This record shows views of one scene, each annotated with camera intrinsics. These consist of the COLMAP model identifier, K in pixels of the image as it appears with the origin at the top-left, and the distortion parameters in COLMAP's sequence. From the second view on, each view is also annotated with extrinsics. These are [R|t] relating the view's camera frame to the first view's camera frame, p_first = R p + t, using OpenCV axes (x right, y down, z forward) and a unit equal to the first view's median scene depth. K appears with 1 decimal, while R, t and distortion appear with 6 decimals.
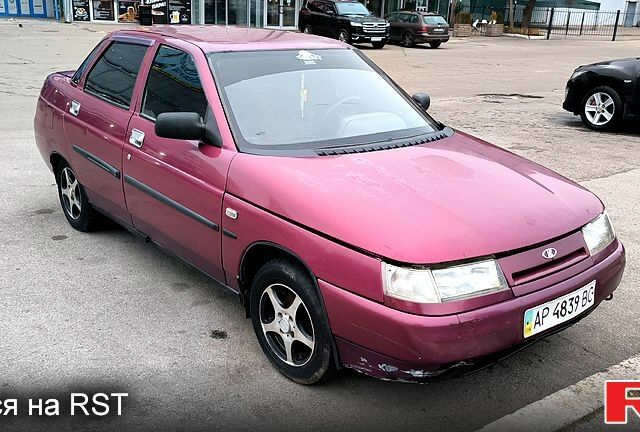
lens RADIAL K [[666.8, 0, 320.0], [0, 666.8, 216.0], [0, 0, 1]] dist [0.128981, -0.204222]
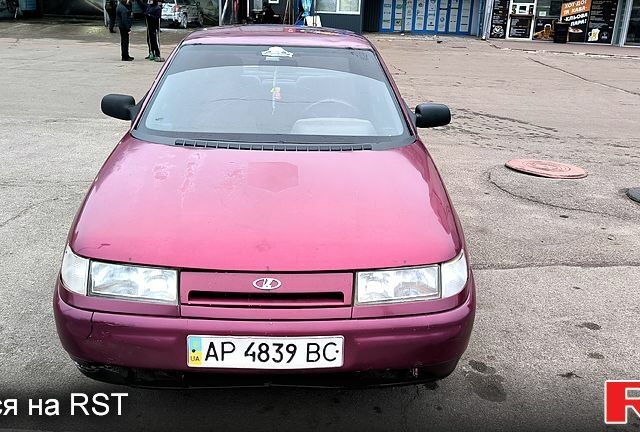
lens RADIAL K [[666.8, 0, 320.0], [0, 666.8, 216.0], [0, 0, 1]] dist [0.128981, -0.204222]
pose [[0.789188, 0.176678, -0.588190, 0.088321], [-0.193176, 0.980528, 0.035338, -0.007089], [0.582980, 0.085736, 0.807950, 0.036720]]
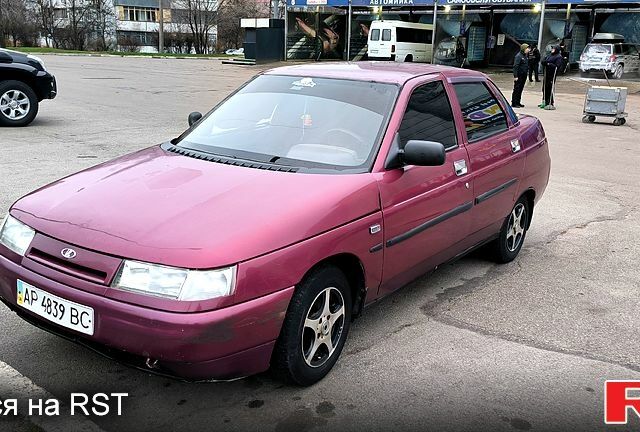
lens RADIAL K [[666.8, 0, 320.0], [0, 666.8, 216.0], [0, 0, 1]] dist [0.128981, -0.204222]
pose [[0.245188, 0.222642, -0.943564, 0.141607], [-0.322496, 0.936576, 0.137192, -0.026637], [0.914264, 0.270657, 0.301439, 0.104506]]
